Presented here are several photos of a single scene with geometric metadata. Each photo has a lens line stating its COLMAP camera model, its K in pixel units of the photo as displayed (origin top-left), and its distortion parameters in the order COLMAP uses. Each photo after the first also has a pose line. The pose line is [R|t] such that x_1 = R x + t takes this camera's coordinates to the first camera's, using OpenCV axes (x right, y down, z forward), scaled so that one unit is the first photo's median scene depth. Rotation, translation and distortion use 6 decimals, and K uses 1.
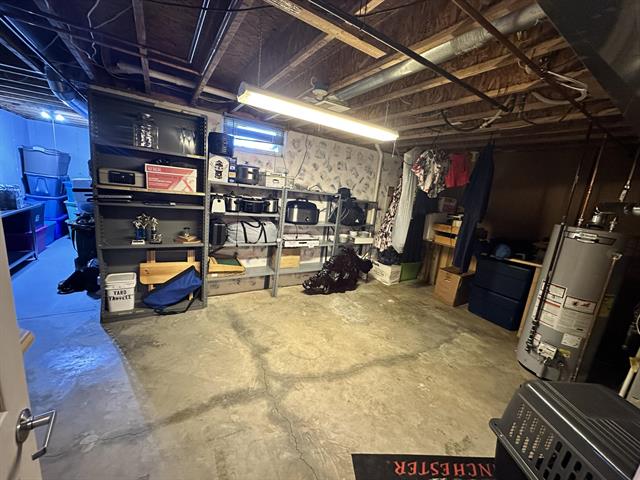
lens RADIAL K [[255.1, 0, 320.5], [0, 255.1, 240.0], [0, 0, 1]] dist [-0.000707, -0.000025]
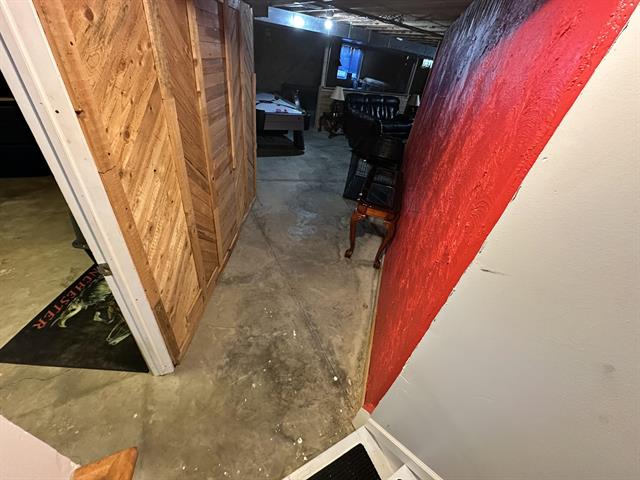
lens RADIAL K [[255.1, 0, 319.6], [0, 255.1, 239.2], [0, 0, 1]] dist [-0.000707, -0.000025]
pose [[0.086616, -0.663174, 0.743437, -0.179468], [0.074411, 0.748463, 0.658988, -0.094358], [-0.993459, -0.001759, 0.114176, -0.397658]]
